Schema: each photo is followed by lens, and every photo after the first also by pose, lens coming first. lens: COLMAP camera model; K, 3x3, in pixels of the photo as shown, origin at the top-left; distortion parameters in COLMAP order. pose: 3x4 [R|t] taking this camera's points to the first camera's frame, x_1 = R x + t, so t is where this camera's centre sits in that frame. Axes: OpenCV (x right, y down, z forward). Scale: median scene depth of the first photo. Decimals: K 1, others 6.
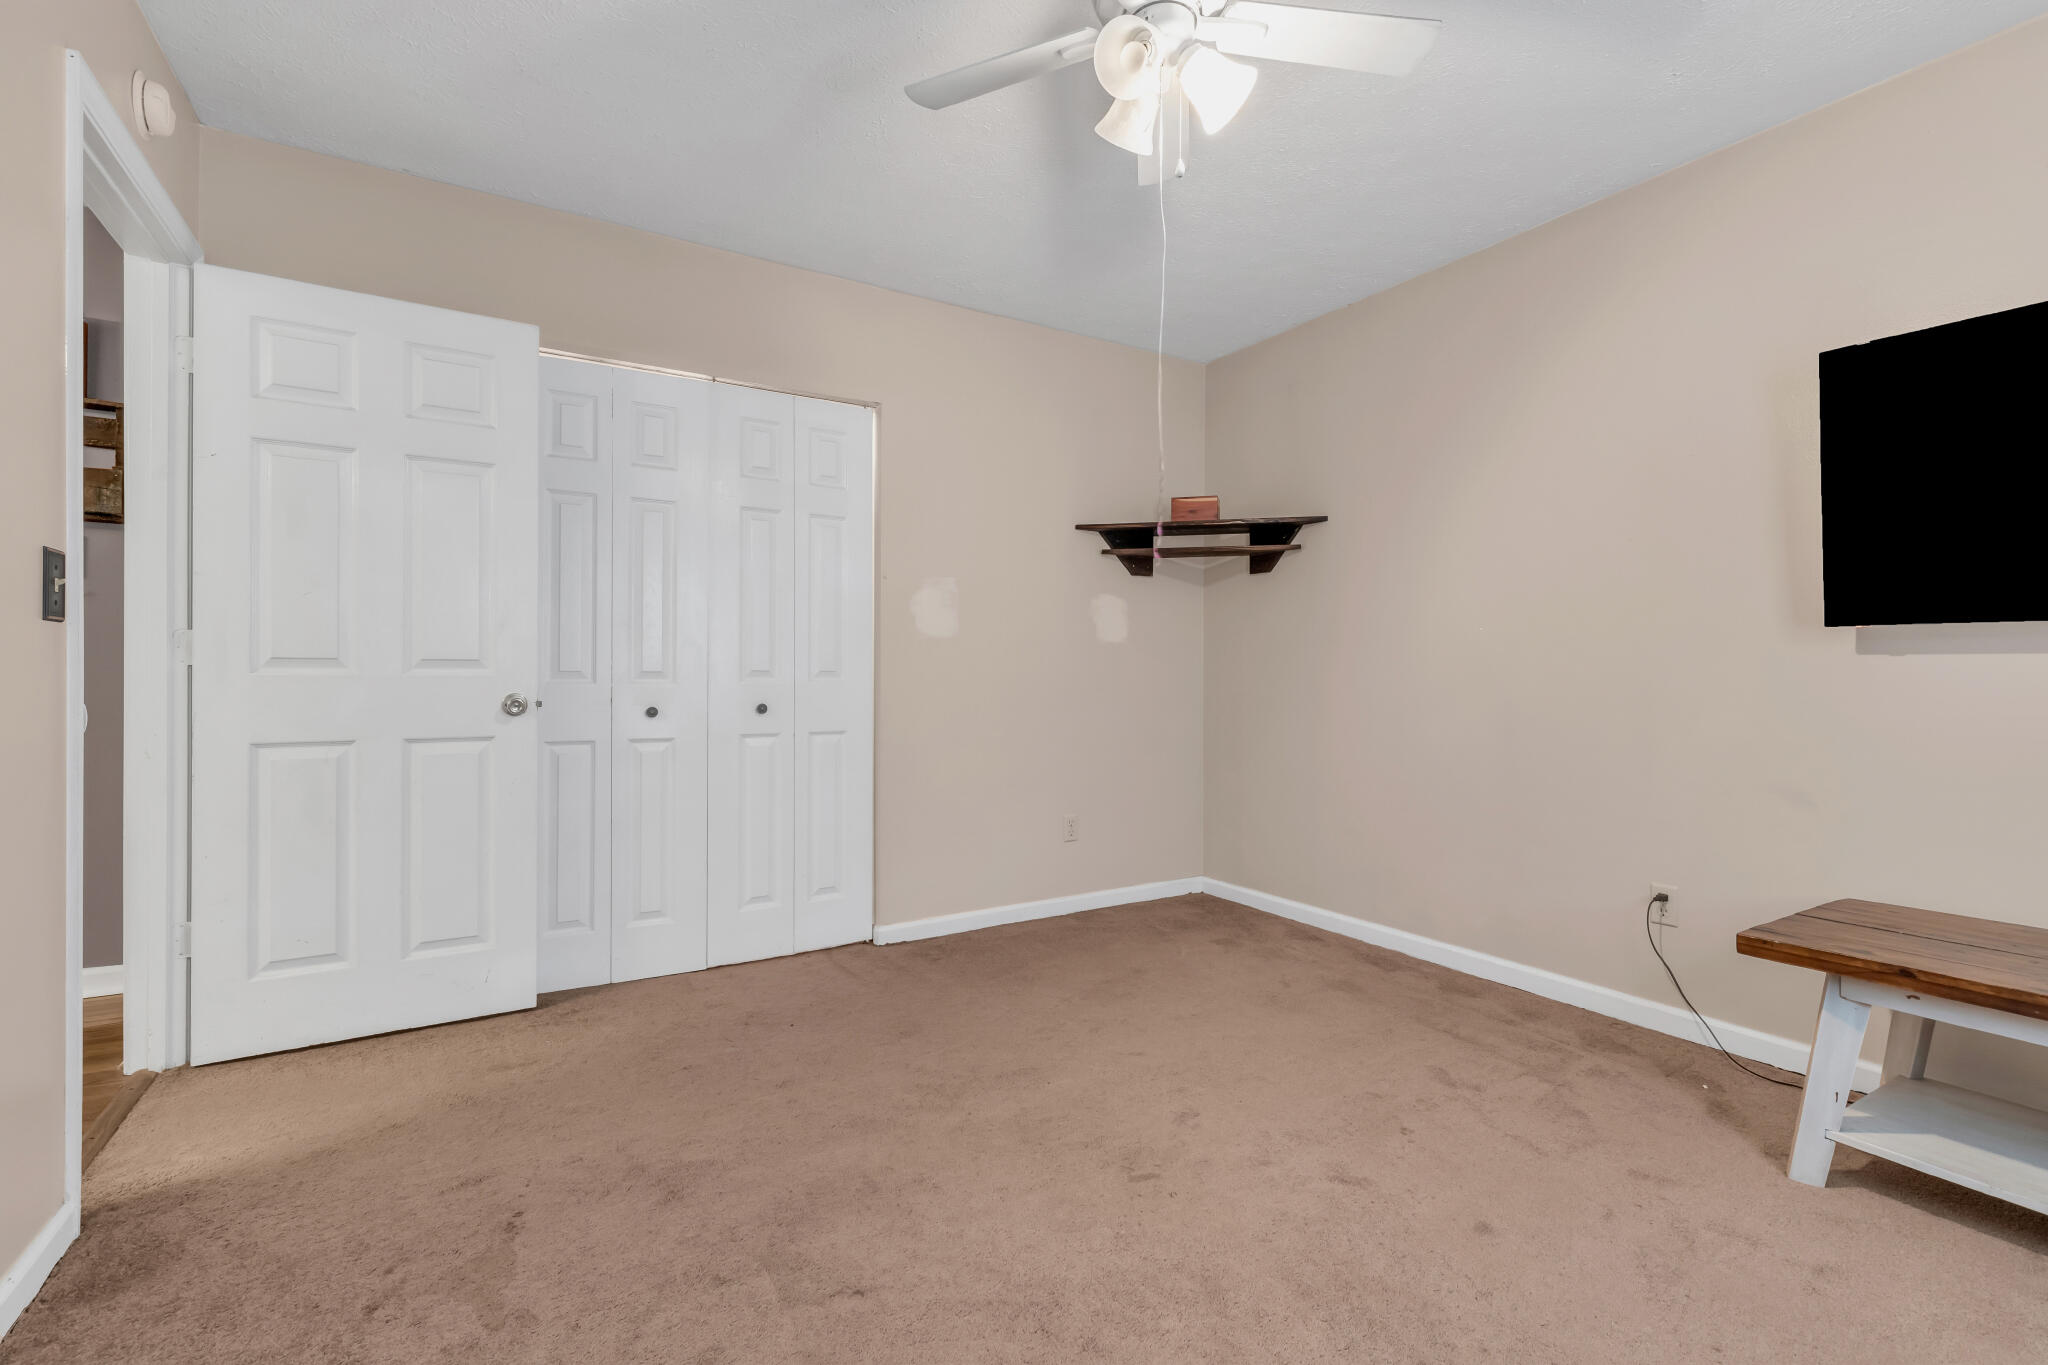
lens RADIAL K [[926.7, 0, 1035.9], [0, 926.7, 672.1], [0, 0, 1]] dist [0.005932, 0.000225]
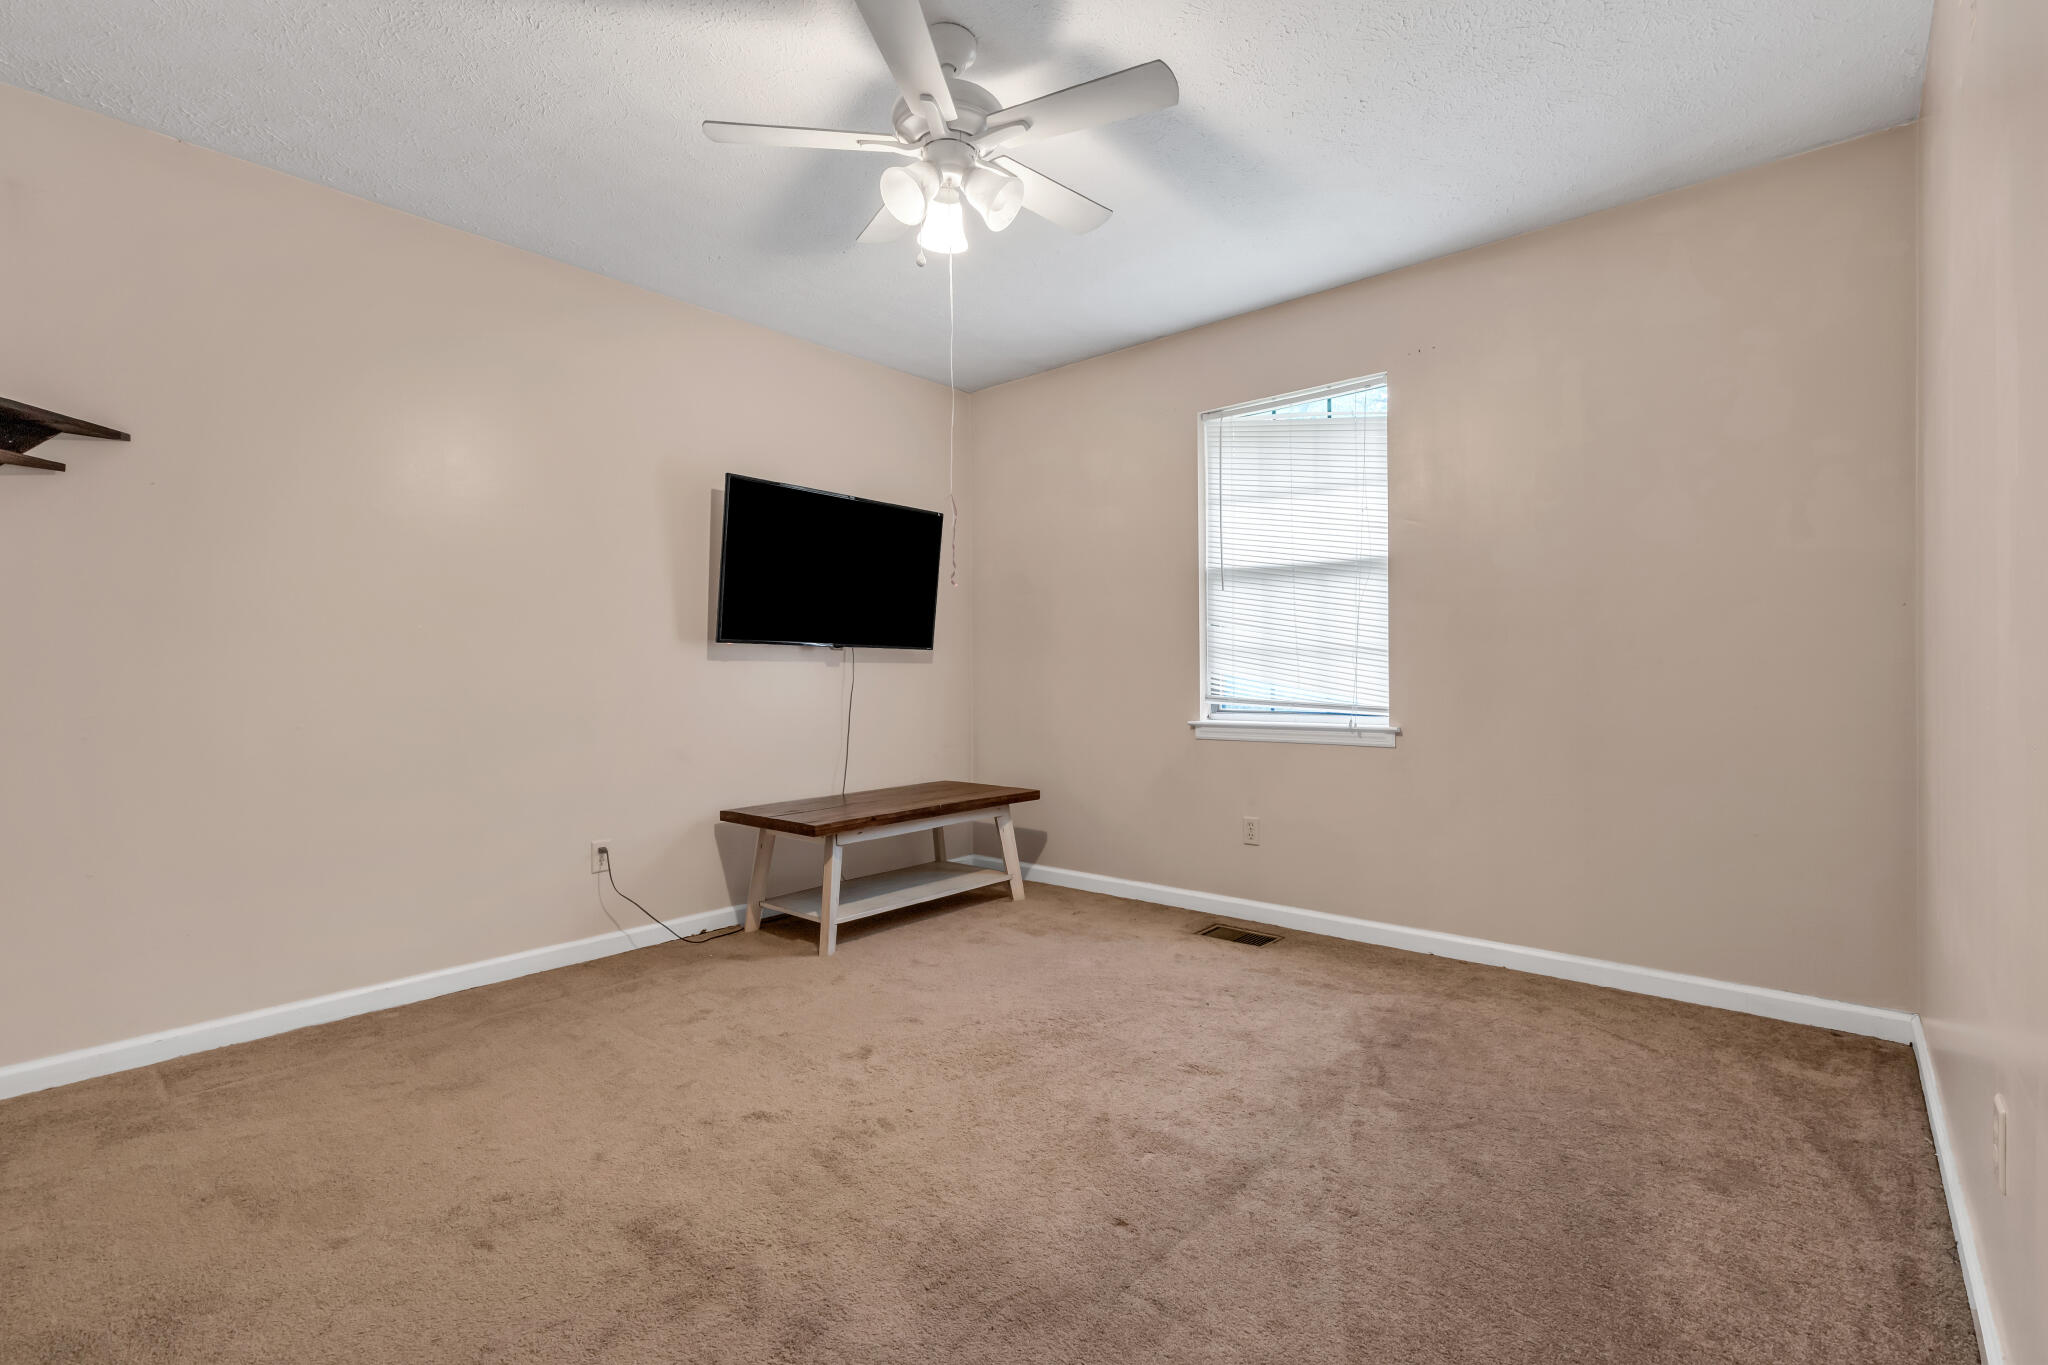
lens RADIAL K [[926.7, 0, 1033.8], [0, 926.7, 679.9], [0, 0, 1]] dist [0.005932, 0.000225]
pose [[-0.320583, -0.009779, 0.947170, -0.707820], [0.003721, 0.999926, 0.011584, -0.001780], [-0.947213, 0.007238, -0.320523, 0.845828]]
